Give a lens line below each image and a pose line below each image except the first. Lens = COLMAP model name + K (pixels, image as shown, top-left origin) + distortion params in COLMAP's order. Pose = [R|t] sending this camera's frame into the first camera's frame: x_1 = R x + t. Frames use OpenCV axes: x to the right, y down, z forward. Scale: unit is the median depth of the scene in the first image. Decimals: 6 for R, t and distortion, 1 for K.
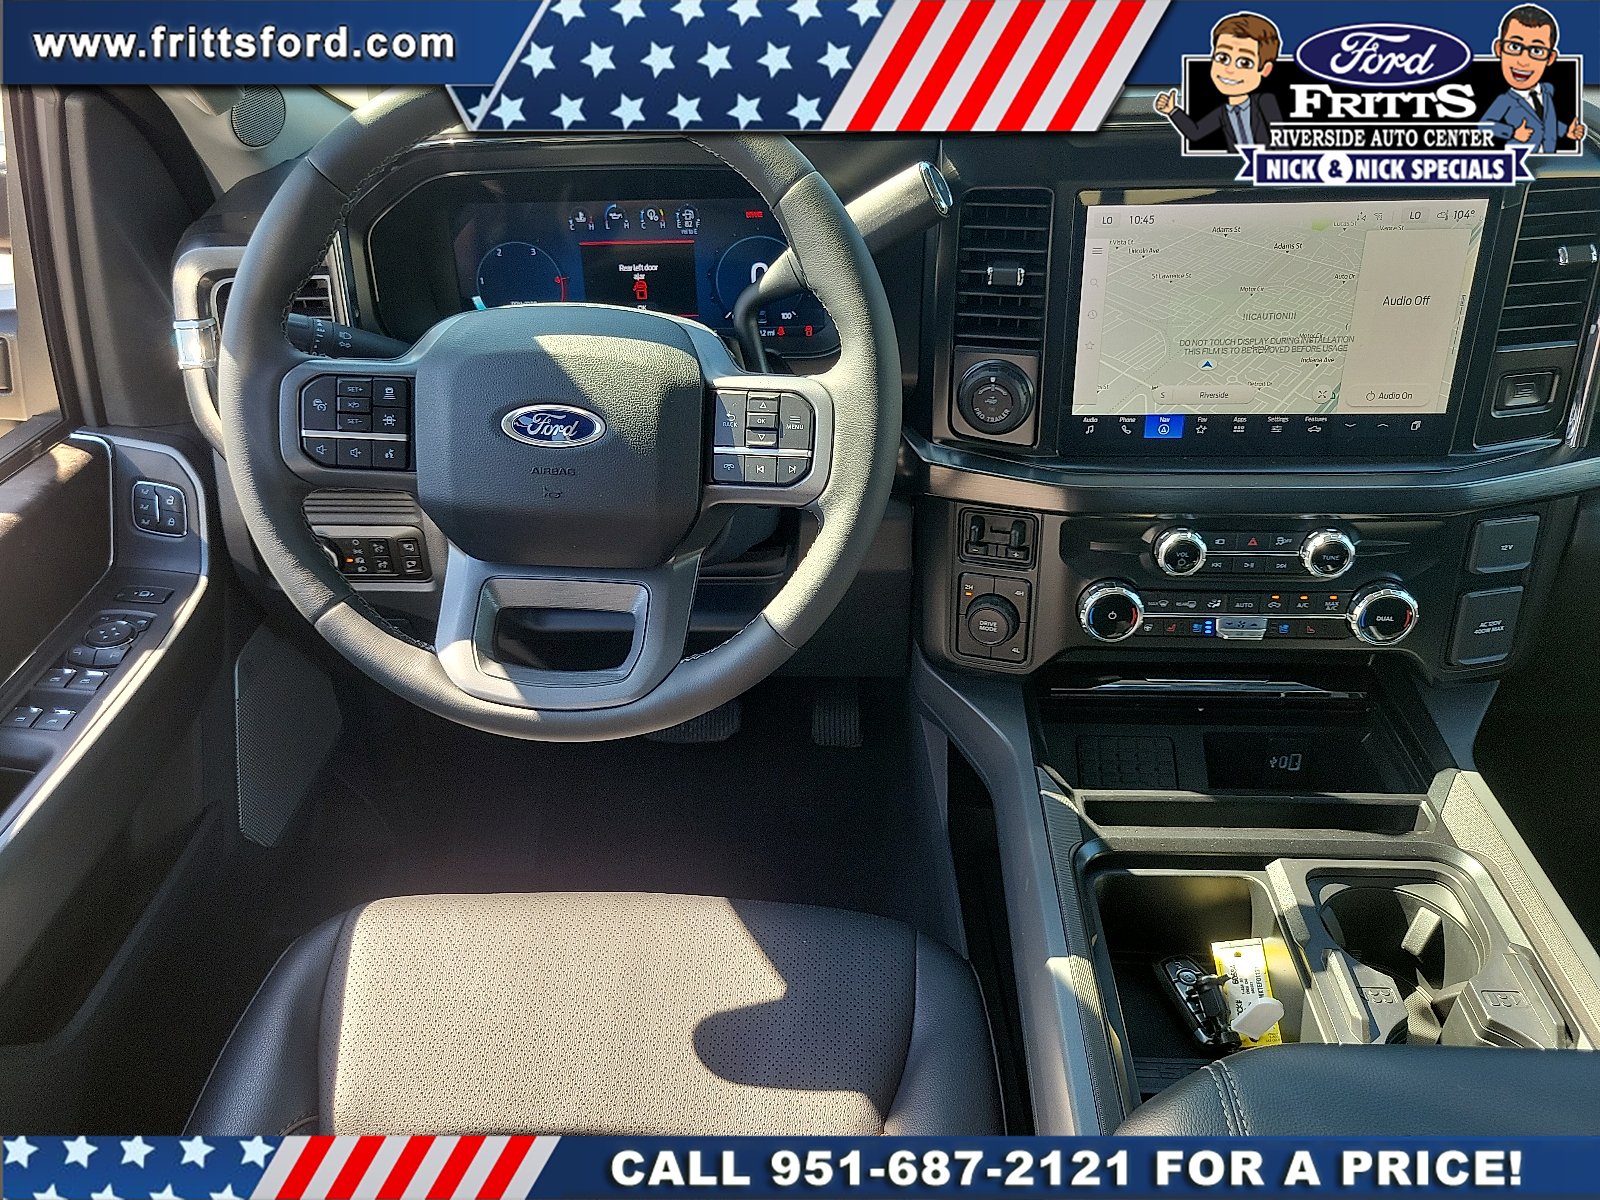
lens RADIAL K [[1229.9, 0, 784.5], [0, 1229.9, 598.0], [0, 0, 1]] dist [0.000683, 0.003727]
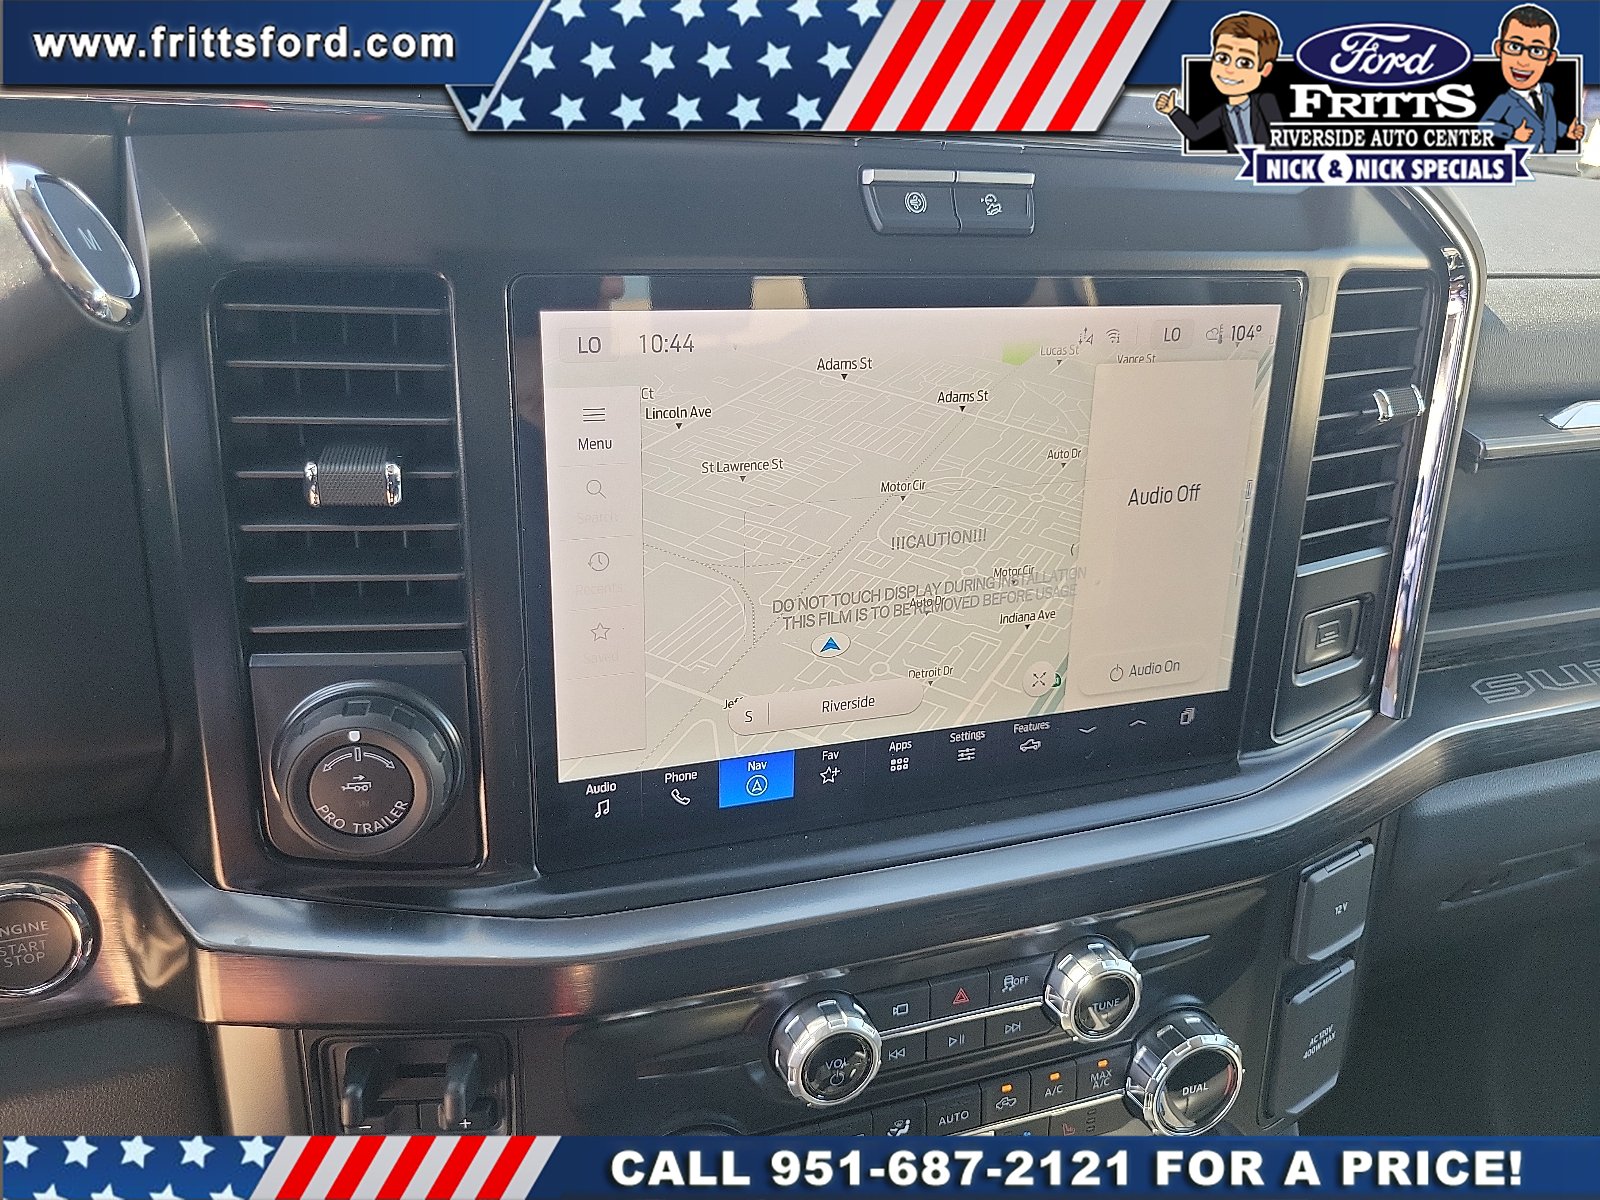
lens RADIAL K [[1218.0, 0, 780.4], [0, 1218.0, 599.7], [0, 0, 1]] dist [0.006101, -0.009015]
pose [[0.909197, -0.084119, 0.407781, 0.136045], [0.136281, 0.985554, -0.100550, -0.160459], [-0.393433, 0.146993, 0.907526, 0.574264]]
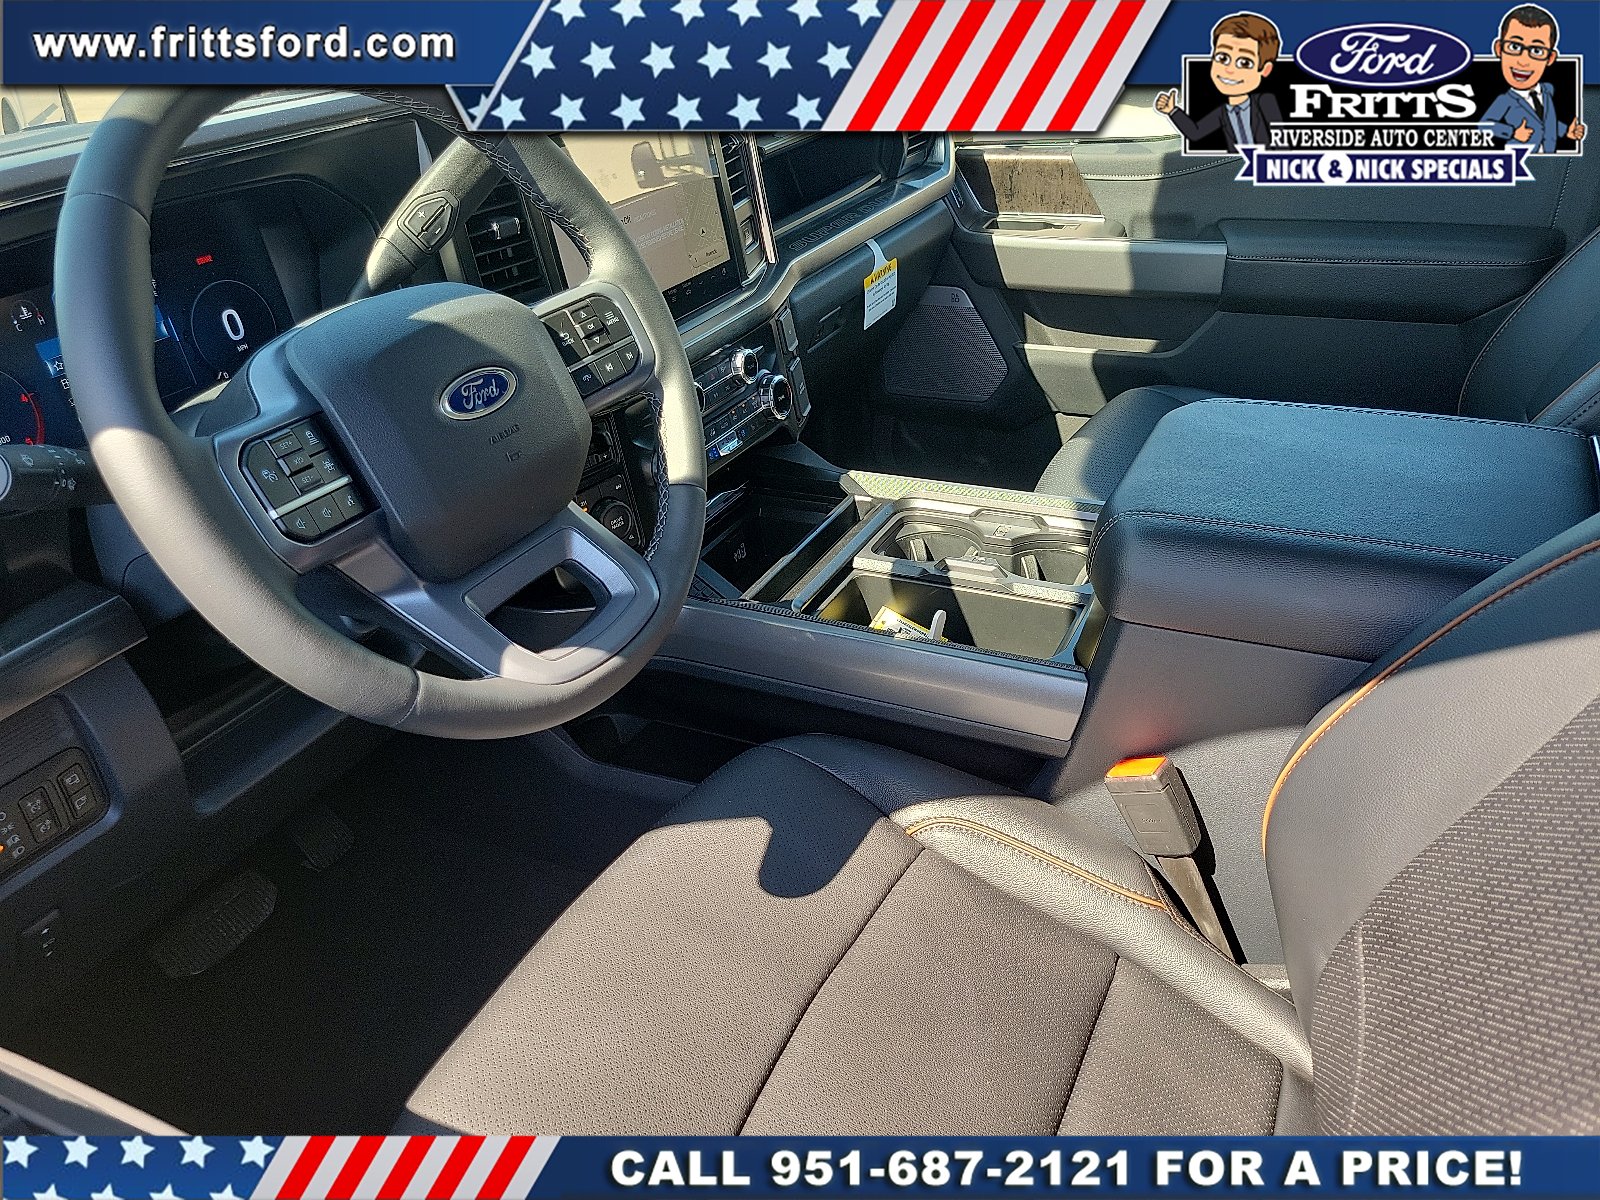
lens RADIAL K [[1197.4, 0, 781.2], [0, 1197.4, 616.3], [0, 0, 1]] dist [0.008196, -0.000838]
pose [[0.413408, -0.447458, 0.793017, -0.739579], [0.533942, 0.824599, 0.186928, -0.033803], [-0.737563, 0.346148, 0.579812, 0.279580]]
